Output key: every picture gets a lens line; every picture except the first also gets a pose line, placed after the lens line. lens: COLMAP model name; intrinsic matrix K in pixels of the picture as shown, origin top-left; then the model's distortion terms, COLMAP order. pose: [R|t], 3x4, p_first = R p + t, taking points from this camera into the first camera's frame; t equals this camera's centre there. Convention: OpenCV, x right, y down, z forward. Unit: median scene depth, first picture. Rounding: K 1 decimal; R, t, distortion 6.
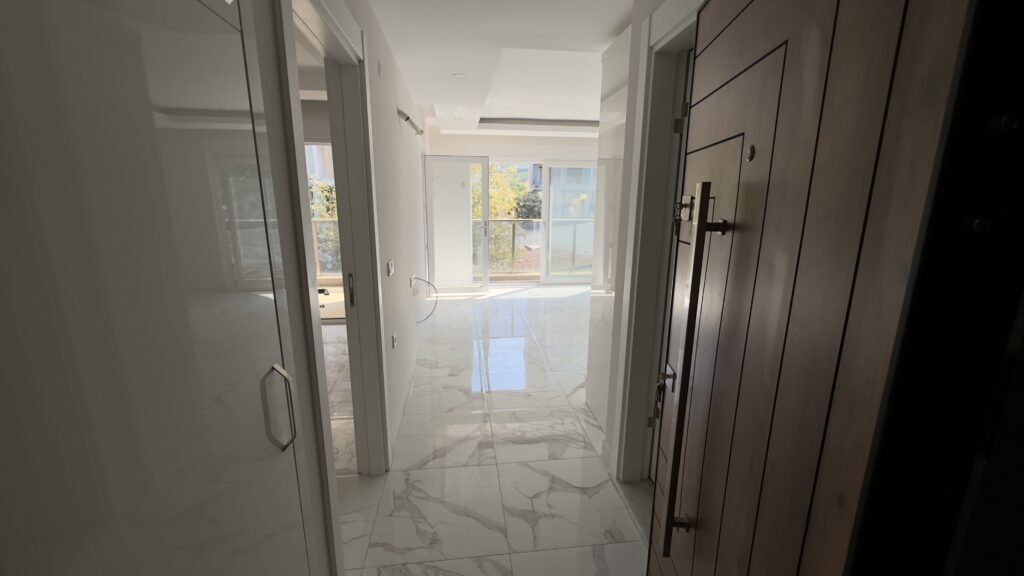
lens RADIAL K [[408.6, 0, 512.7], [0, 408.6, 288.2], [0, 0, 1]] dist [-0.001569, 0.000871]
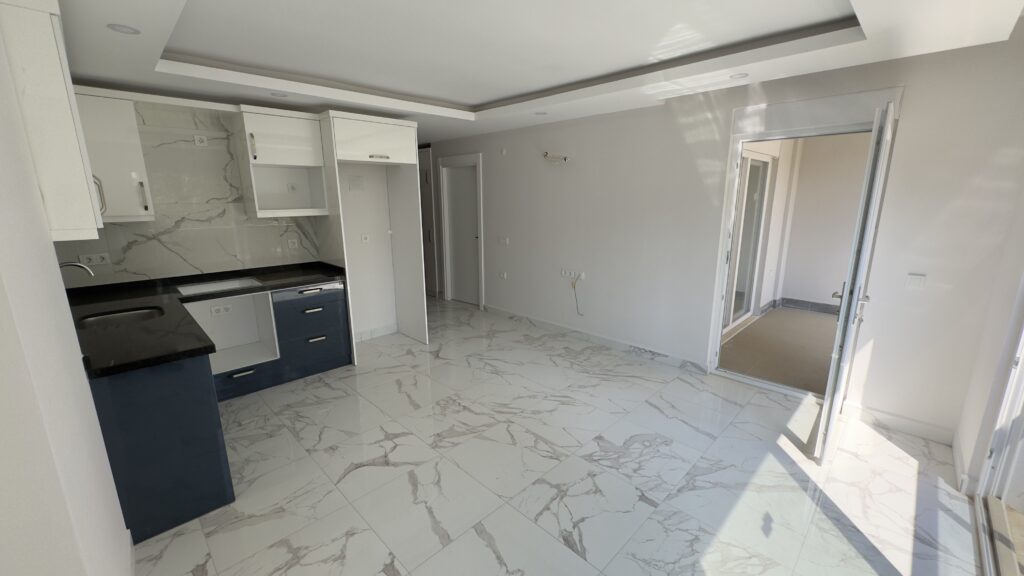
lens RADIAL K [[408.6, 0, 513.9], [0, 408.6, 290.0], [0, 0, 1]] dist [-0.001569, 0.000871]
pose [[-0.792397, 0.131815, -0.595594, 0.393939], [-0.132988, 0.915559, 0.379560, -0.257006], [0.595333, 0.379969, -0.707956, 1.072106]]
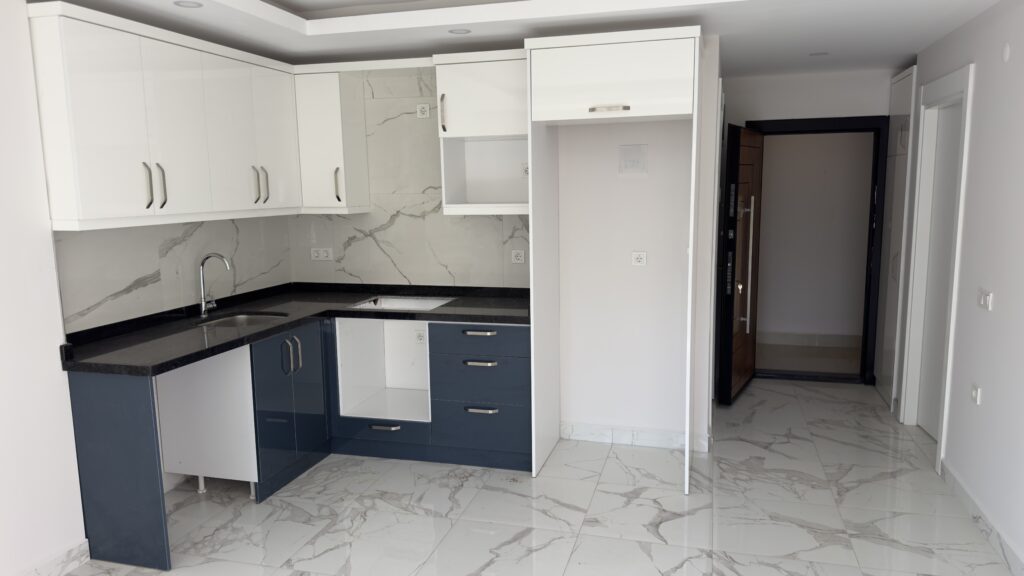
lens RADIAL K [[713.1, 0, 511.2], [0, 713.1, 295.6], [0, 0, 1]] dist [0.070598, -0.087864]
pose [[-0.919085, -0.056471, 0.389991, -0.002968], [0.090276, 0.933184, 0.347878, -0.246374], [-0.383578, 0.354936, -0.852577, 1.007722]]
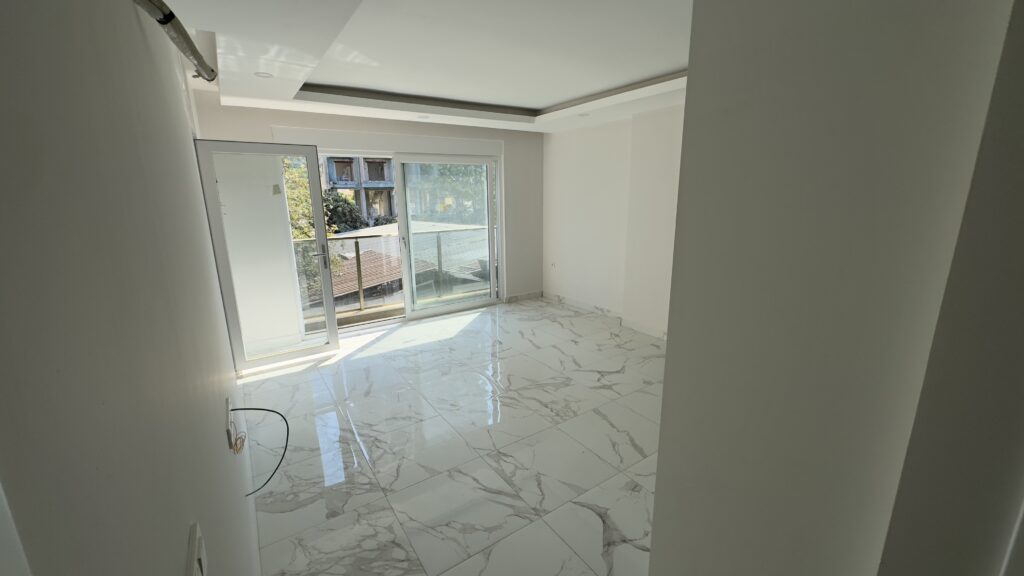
lens RADIAL K [[408.6, 0, 512.9], [0, 408.6, 288.4], [0, 0, 1]] dist [-0.001569, 0.000871]
pose [[0.892452, -0.124097, 0.433739, -0.086189], [0.119396, 0.992112, 0.038186, -0.083659], [-0.435057, 0.017707, 0.900229, 0.280245]]
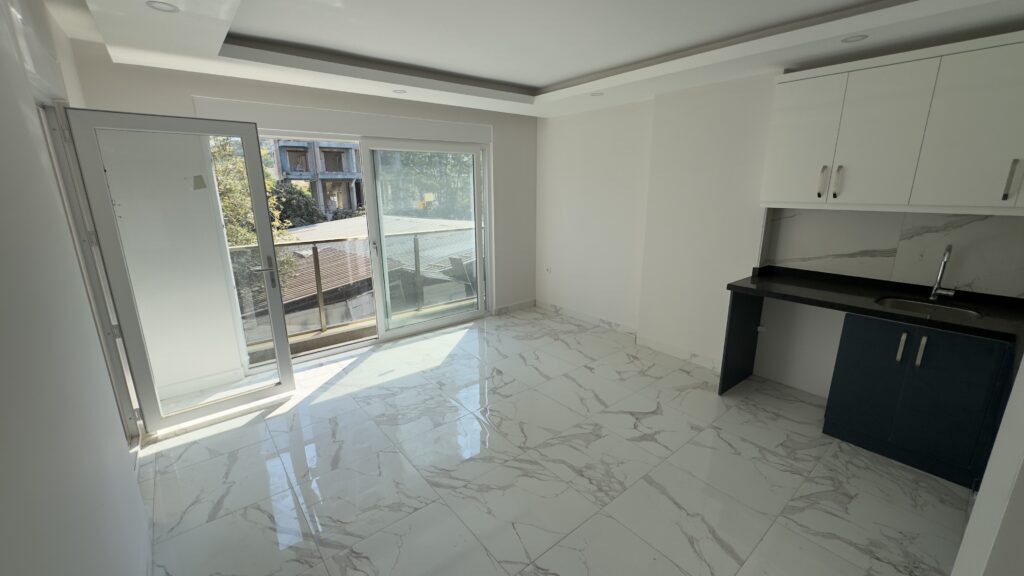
lens RADIAL K [[408.6, 0, 513.3], [0, 408.6, 288.9], [0, 0, 1]] dist [-0.001569, 0.000871]
pose [[0.849581, -0.145147, 0.507094, -0.070477], [0.128817, 0.989377, 0.067372, -0.120118], [-0.511486, 0.008084, 0.859254, 0.424078]]
